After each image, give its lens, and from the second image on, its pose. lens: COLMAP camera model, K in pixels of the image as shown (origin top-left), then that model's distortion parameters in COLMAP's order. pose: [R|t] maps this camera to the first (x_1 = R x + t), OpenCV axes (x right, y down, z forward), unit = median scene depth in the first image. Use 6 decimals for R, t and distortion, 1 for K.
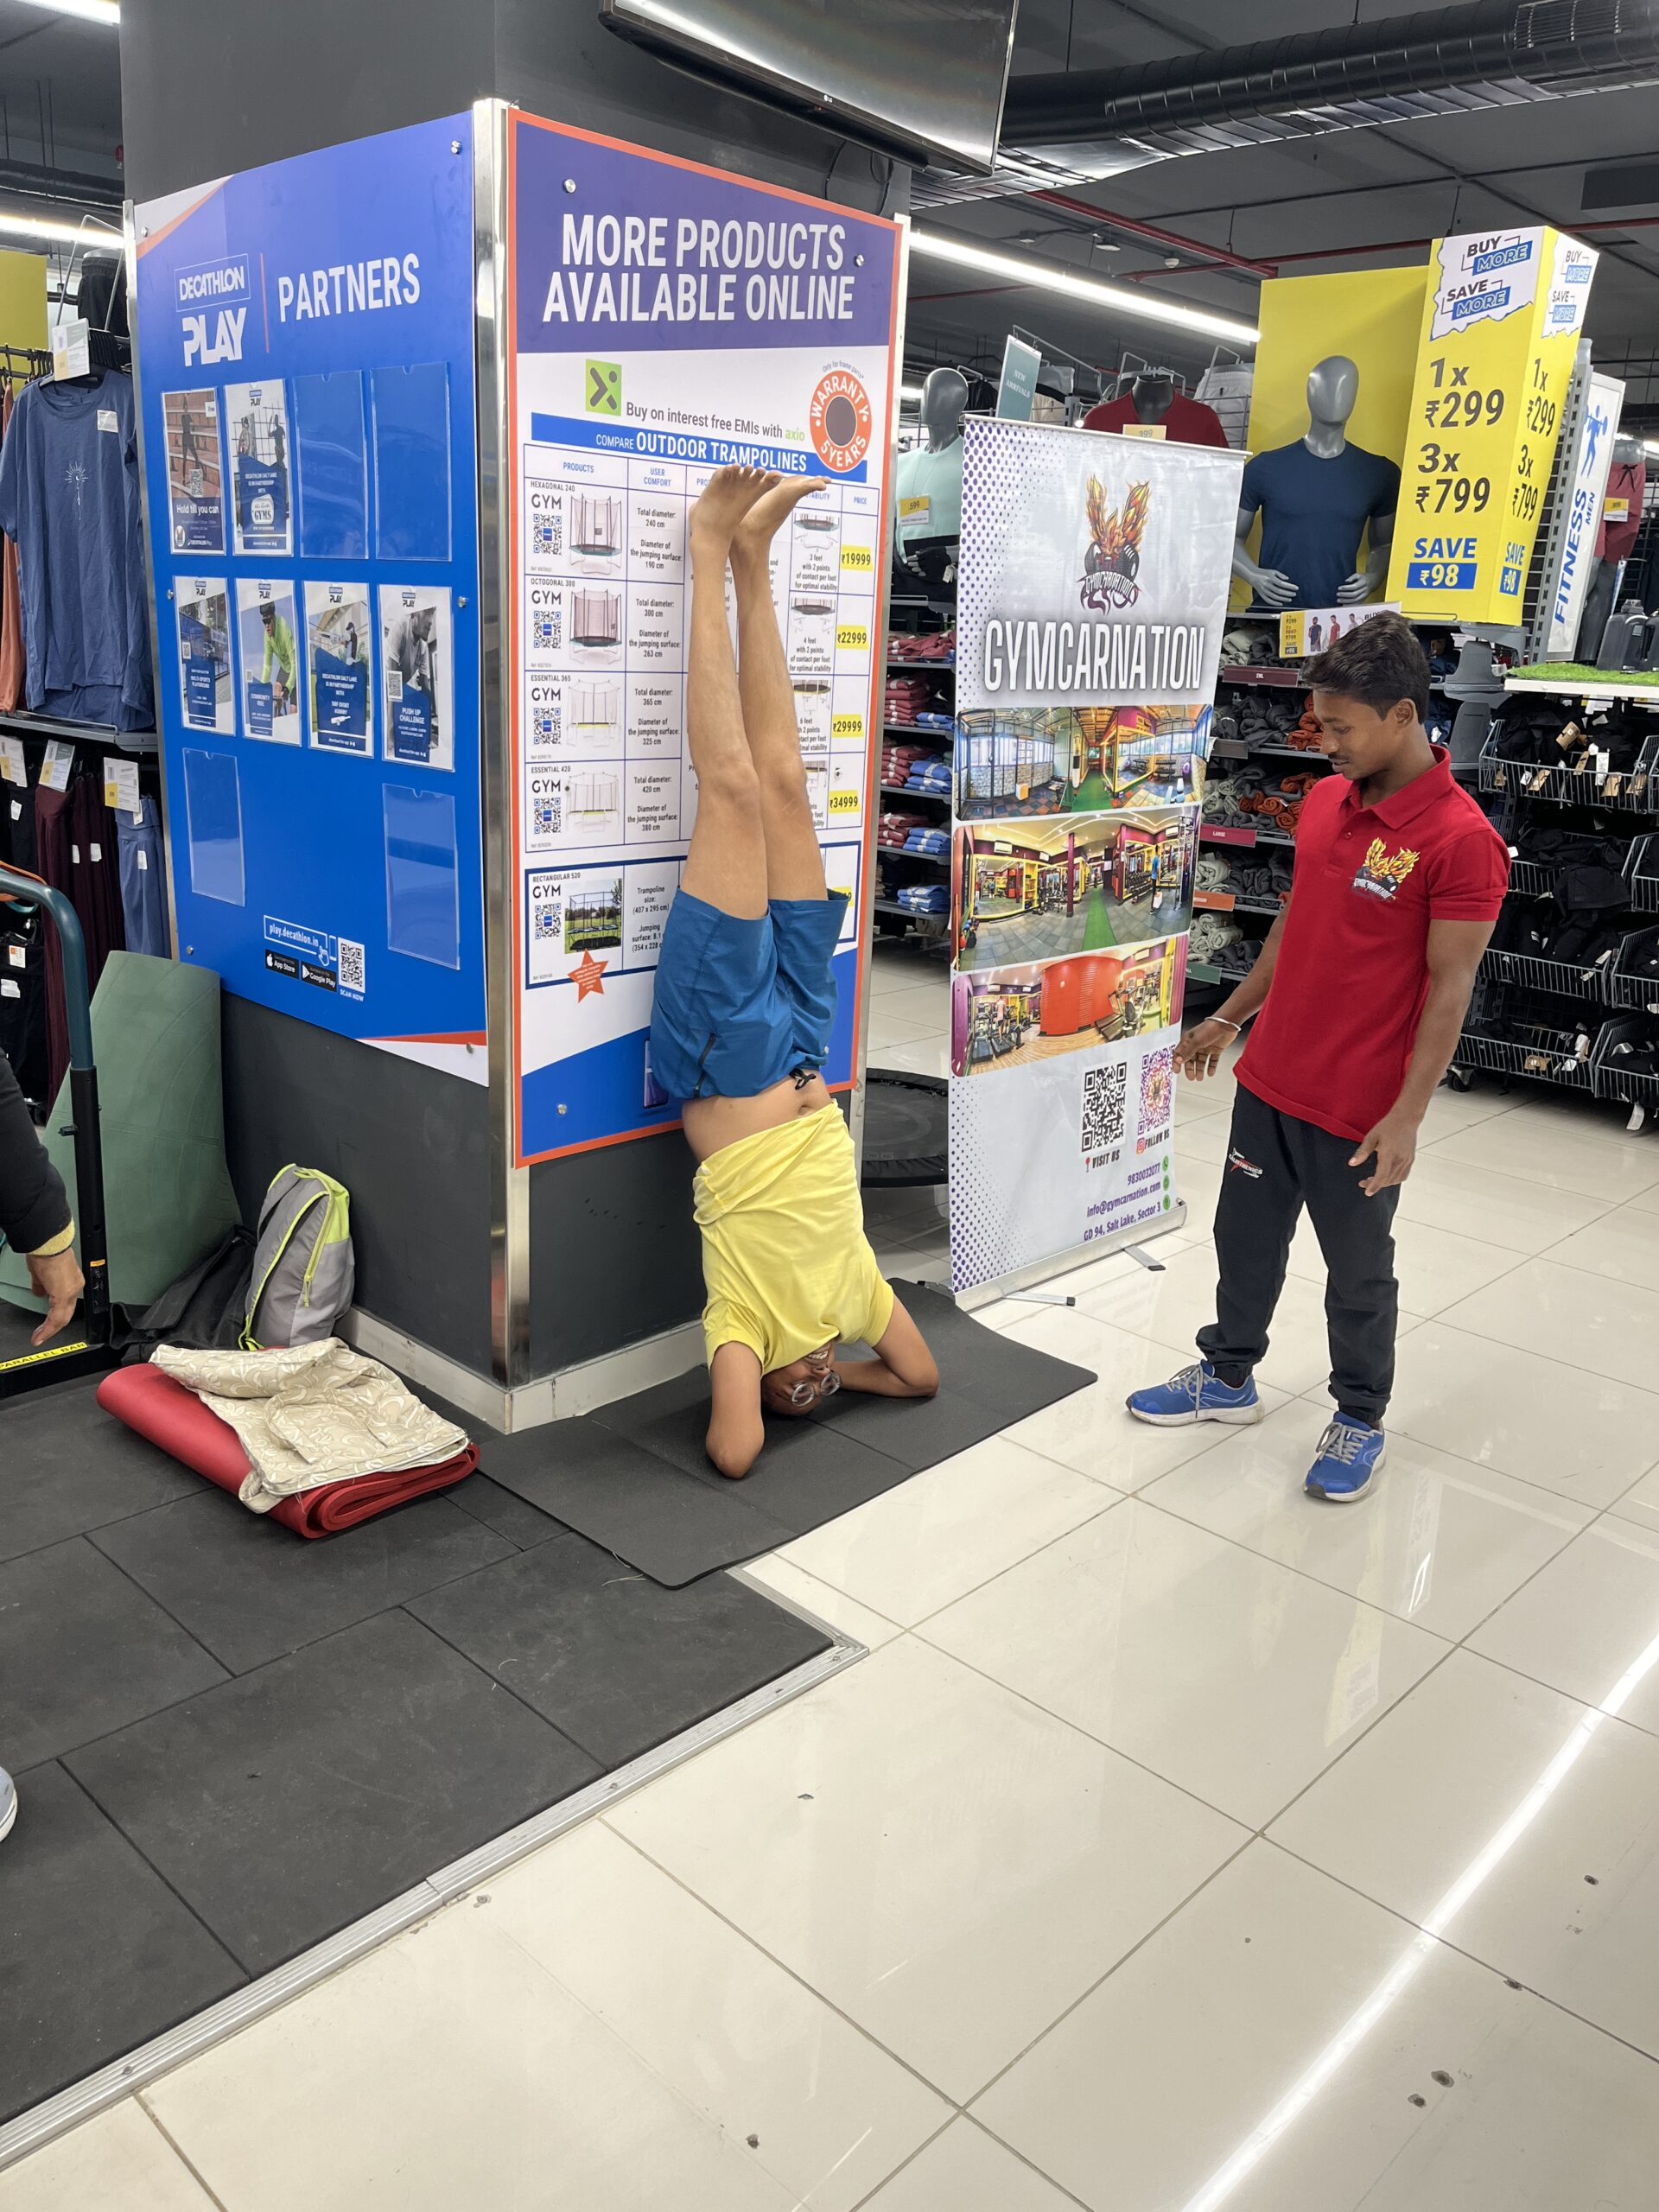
lens RADIAL K [[1689.4, 0, 834.6], [0, 1689.4, 1085.5], [0, 0, 1]] dist [0.041042, -0.038590]
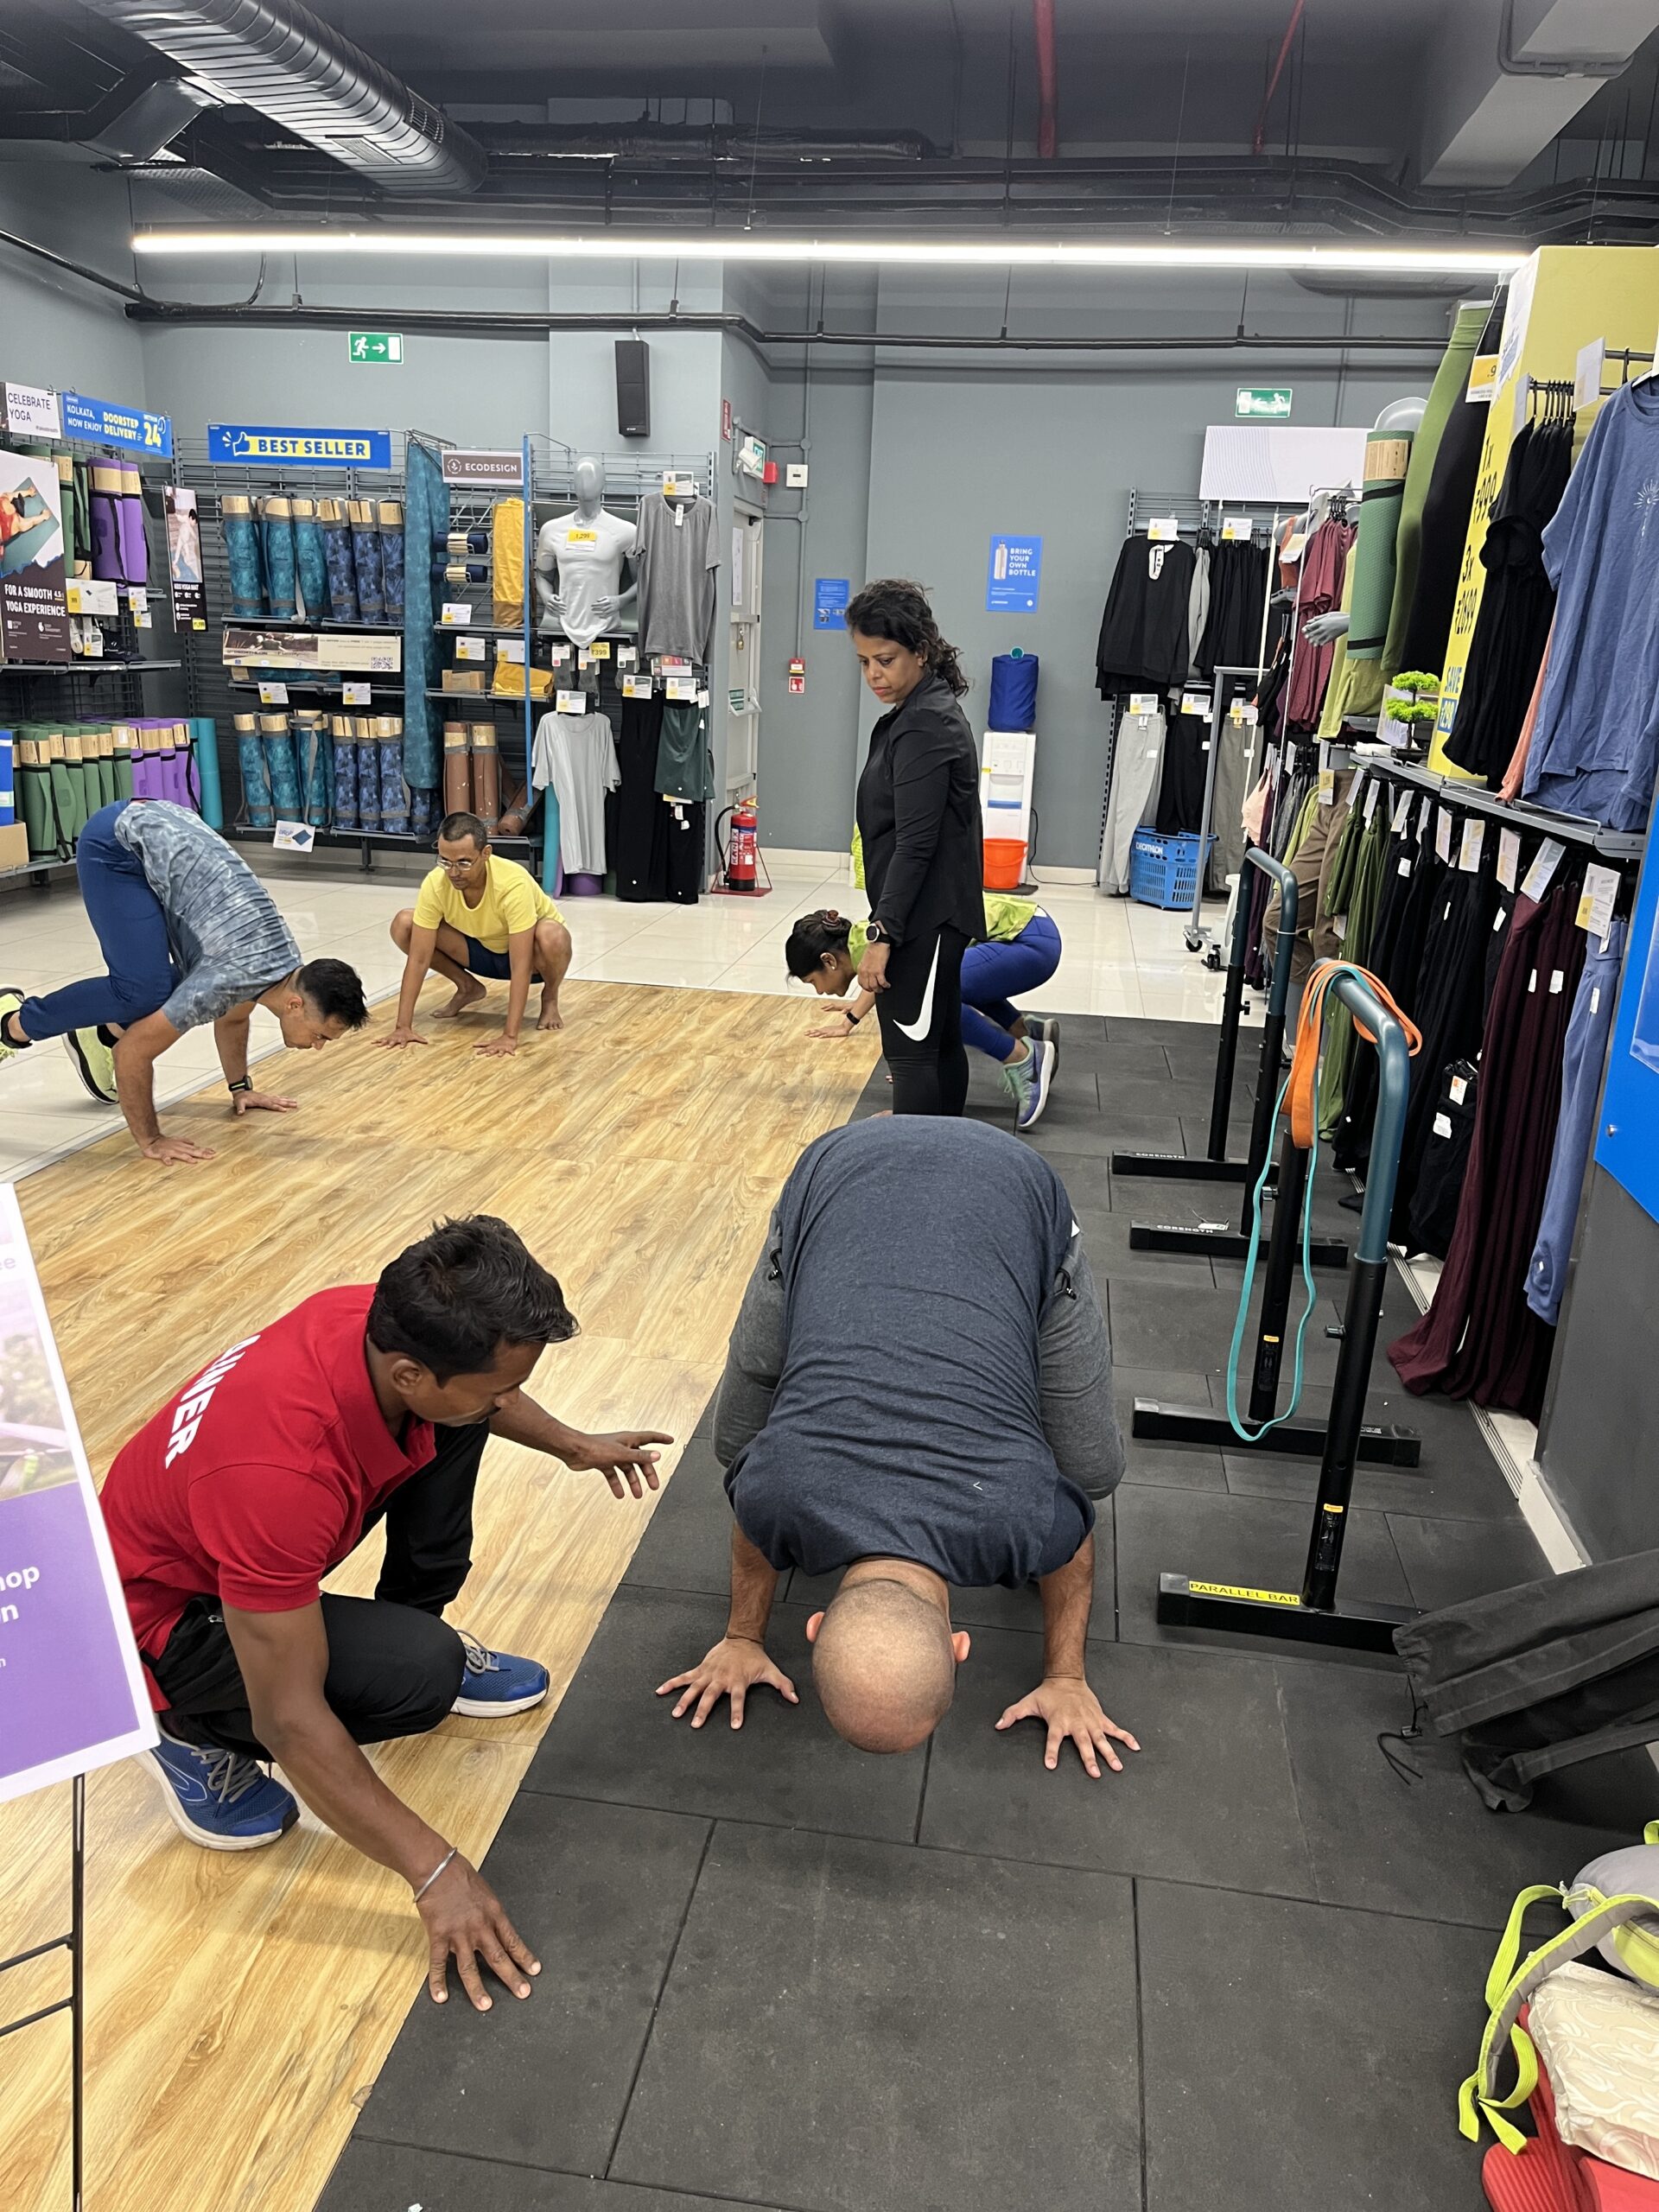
lens RADIAL K [[1670.0, 0, 829.5], [0, 1670.0, 1106.0], [0, 0, 1]] dist [0.000017, 0.067733]
pose [[0.579470, 0.197546, -0.790690, -0.008210], [-0.239154, 0.968685, 0.066748, -0.057989], [0.779115, 0.150418, 0.608568, 0.304820]]
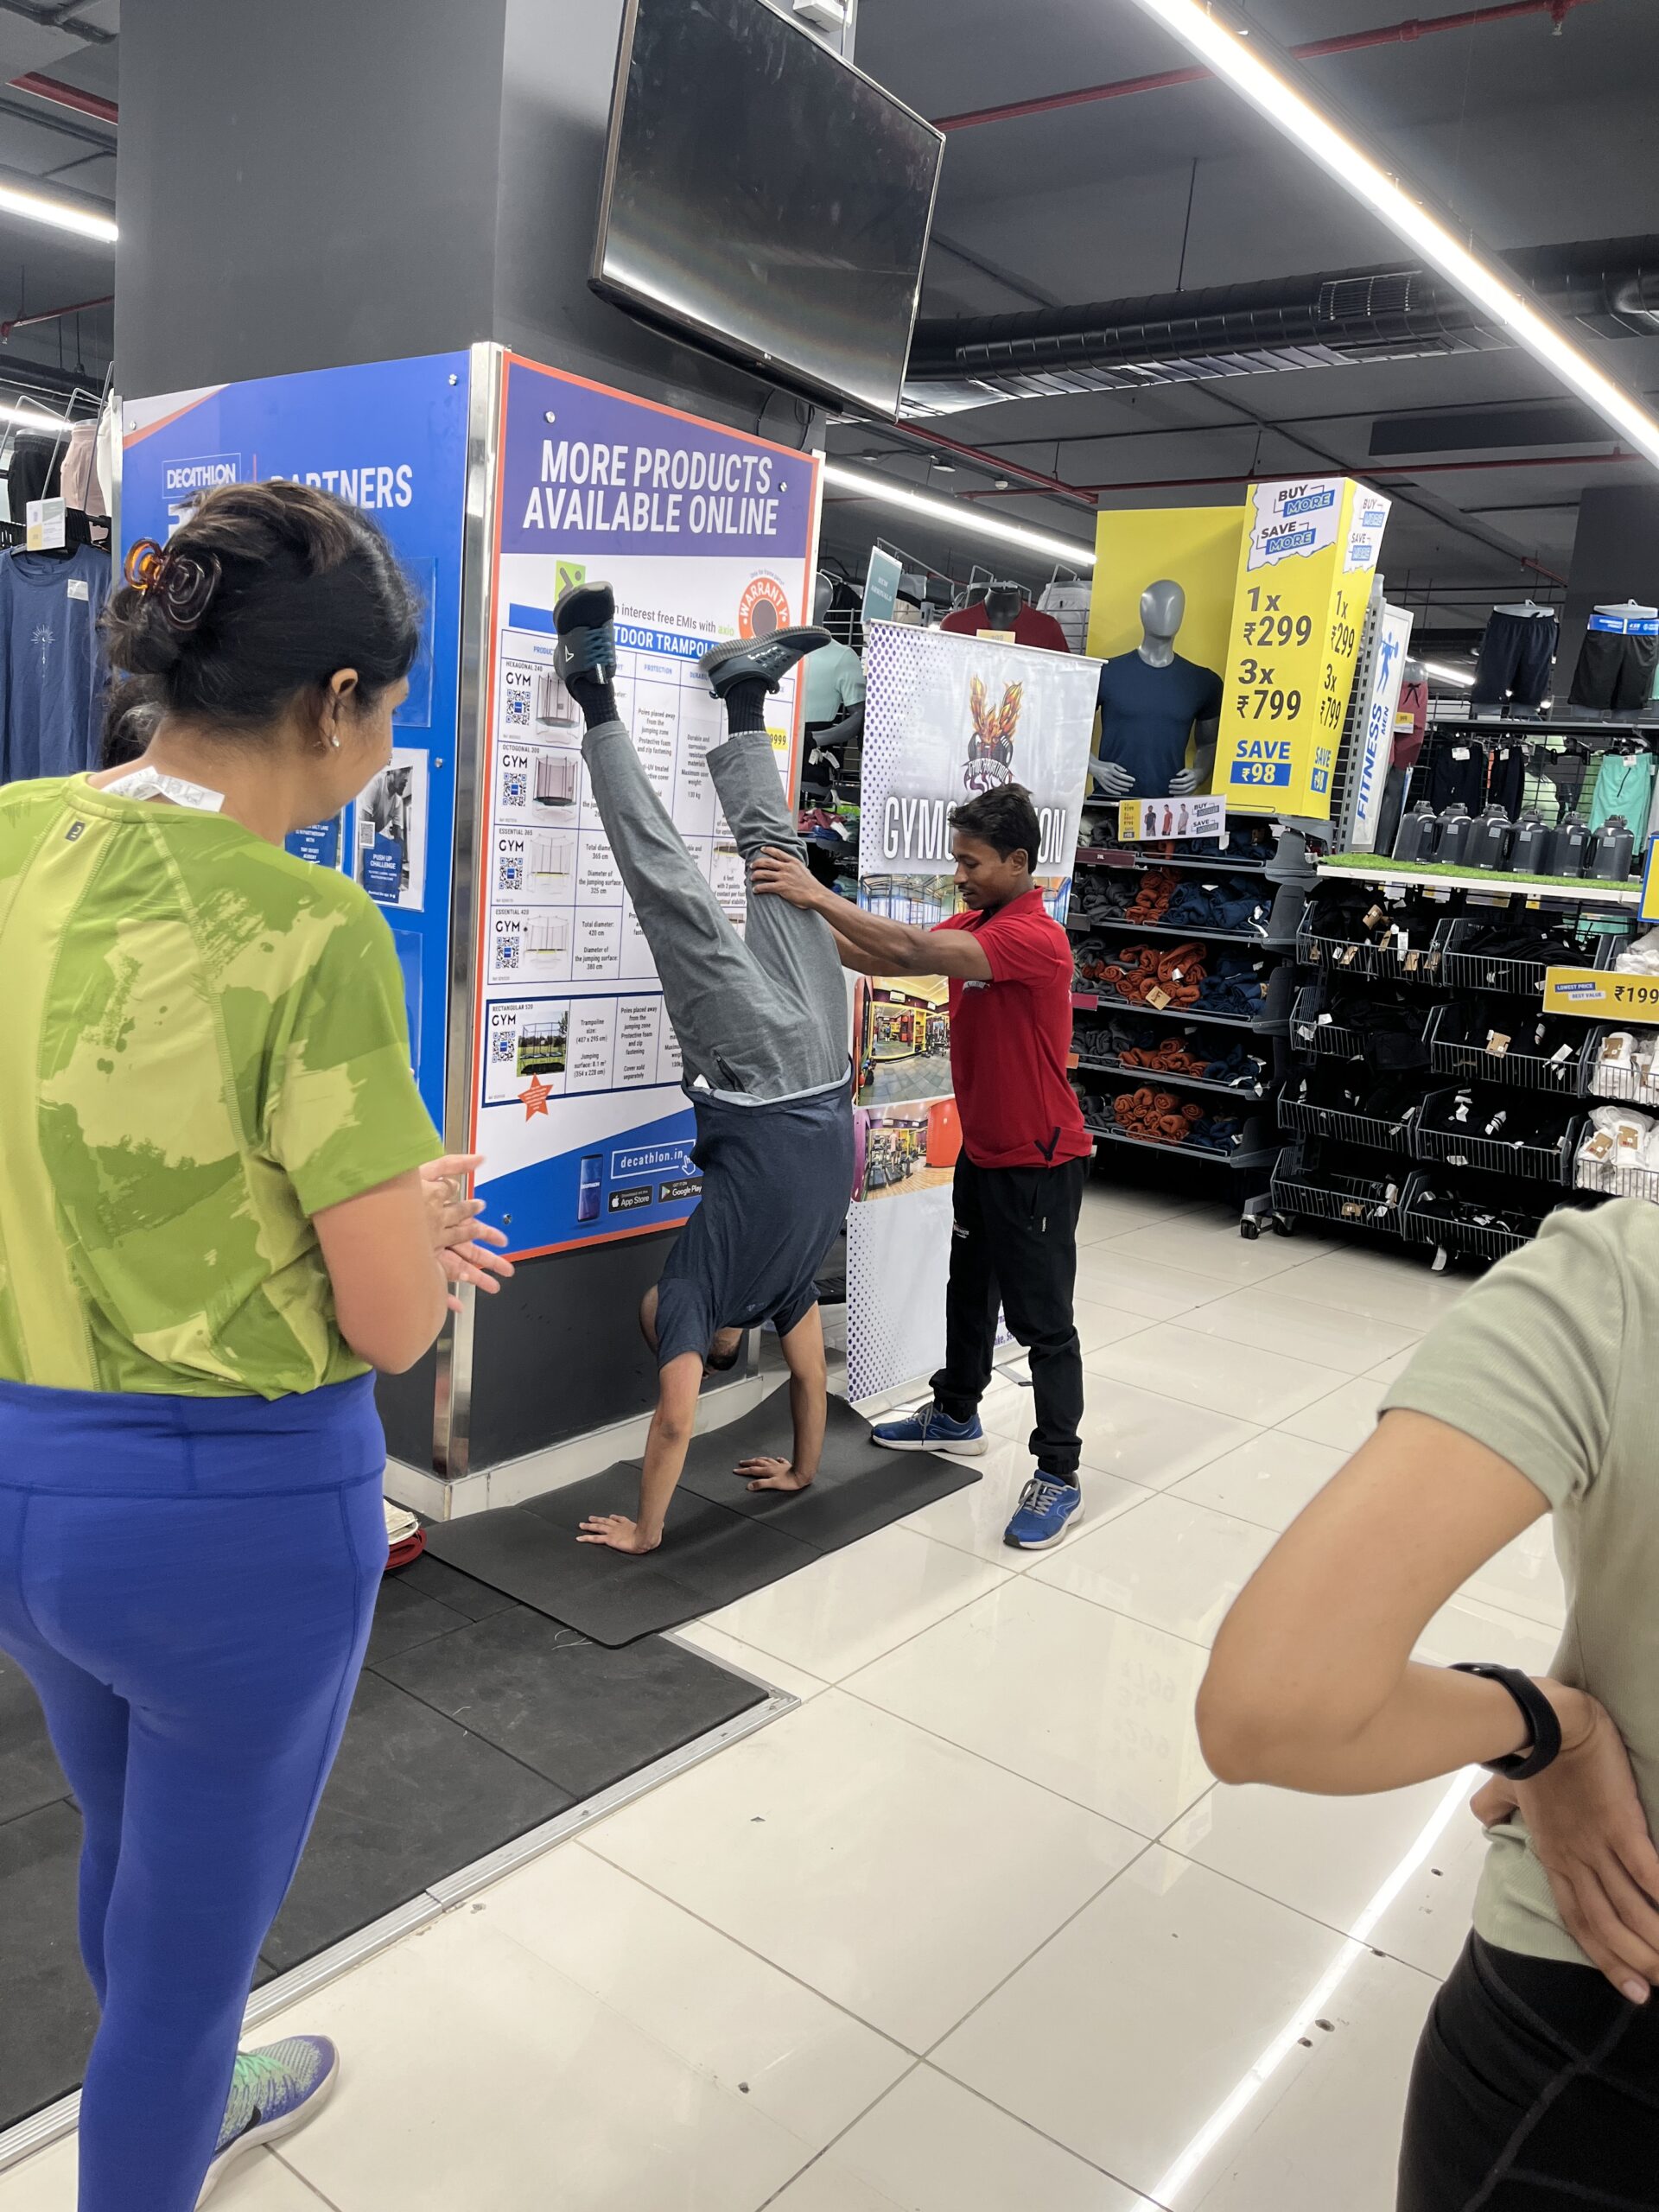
lens RADIAL K [[1670.0, 0, 829.5], [0, 1670.0, 1106.0], [0, 0, 1]] dist [0.000017, 0.067733]
pose [[0.995286, 0.014989, 0.095821, -0.047891], [-0.006668, 0.996223, -0.086576, 0.027027], [-0.096757, 0.085529, 0.991626, -0.078336]]
